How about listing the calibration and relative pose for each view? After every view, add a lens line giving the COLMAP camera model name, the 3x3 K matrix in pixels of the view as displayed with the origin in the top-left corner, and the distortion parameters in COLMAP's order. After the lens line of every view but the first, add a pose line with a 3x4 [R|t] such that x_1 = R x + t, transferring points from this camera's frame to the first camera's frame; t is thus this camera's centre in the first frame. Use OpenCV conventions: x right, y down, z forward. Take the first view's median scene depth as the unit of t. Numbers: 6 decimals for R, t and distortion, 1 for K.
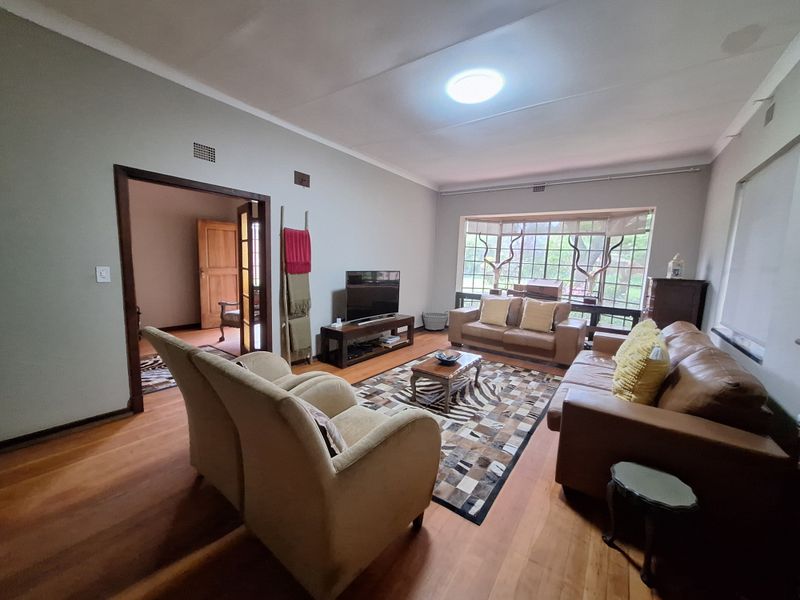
lens RADIAL K [[313.9, 0, 400.7], [0, 313.9, 300.4], [0, 0, 1]] dist [-0.000196, 0.000196]
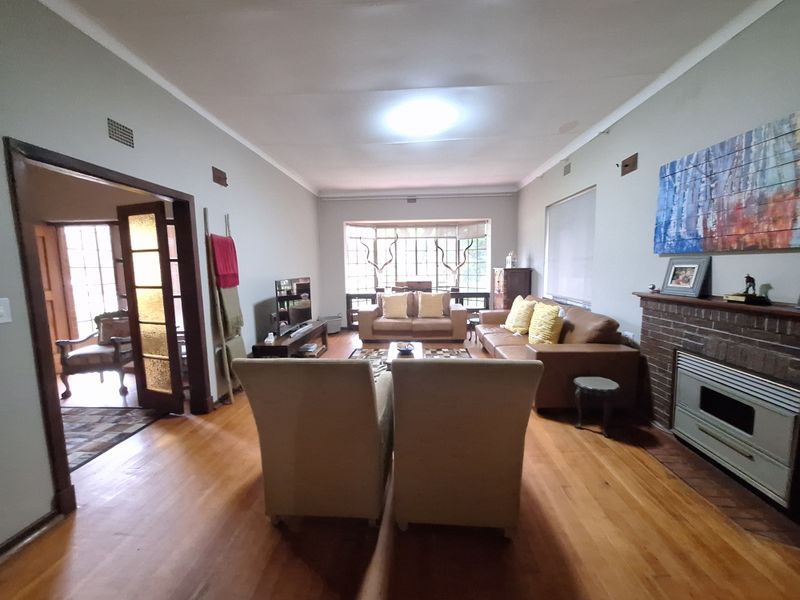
lens RADIAL K [[313.9, 0, 401.7], [0, 313.9, 299.6], [0, 0, 1]] dist [-0.000196, 0.000196]
pose [[0.841125, -0.110396, 0.529454, -0.364947], [0.116147, 0.992977, 0.022525, -0.015815], [-0.528222, 0.042548, 0.848039, 0.028558]]
